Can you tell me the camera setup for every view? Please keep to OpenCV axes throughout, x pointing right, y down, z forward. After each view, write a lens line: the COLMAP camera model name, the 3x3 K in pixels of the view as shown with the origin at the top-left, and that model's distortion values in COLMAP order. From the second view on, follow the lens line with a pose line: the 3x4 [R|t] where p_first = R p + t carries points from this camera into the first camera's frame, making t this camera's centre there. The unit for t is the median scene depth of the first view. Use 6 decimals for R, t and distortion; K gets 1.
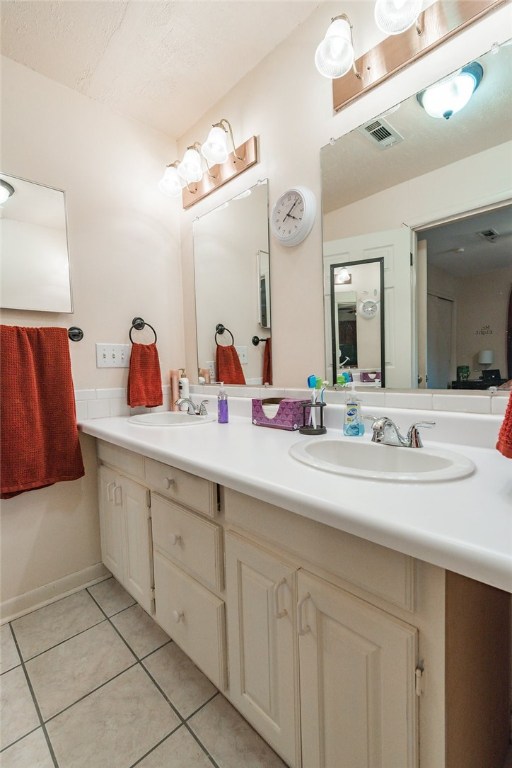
lens RADIAL K [[352.7, 0, 256.0], [0, 352.7, 384.0], [0, 0, 1]] dist [-0.001348, -0.000071]
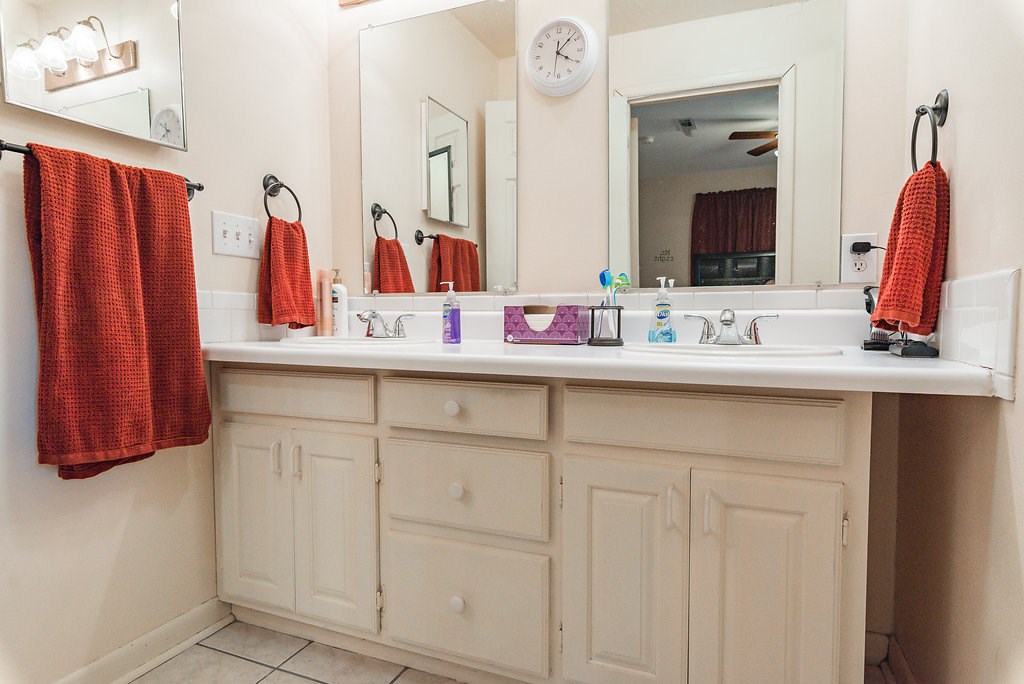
lens RADIAL K [[610.3, 0, 512.0], [0, 610.3, 342.0], [0, 0, 1]] dist [-0.001238, -0.000653]
pose [[0.917625, 0.004881, 0.397418, -0.457965], [-0.002299, 0.999973, -0.006971, 0.117288], [-0.397441, 0.005483, 0.917611, -0.105928]]
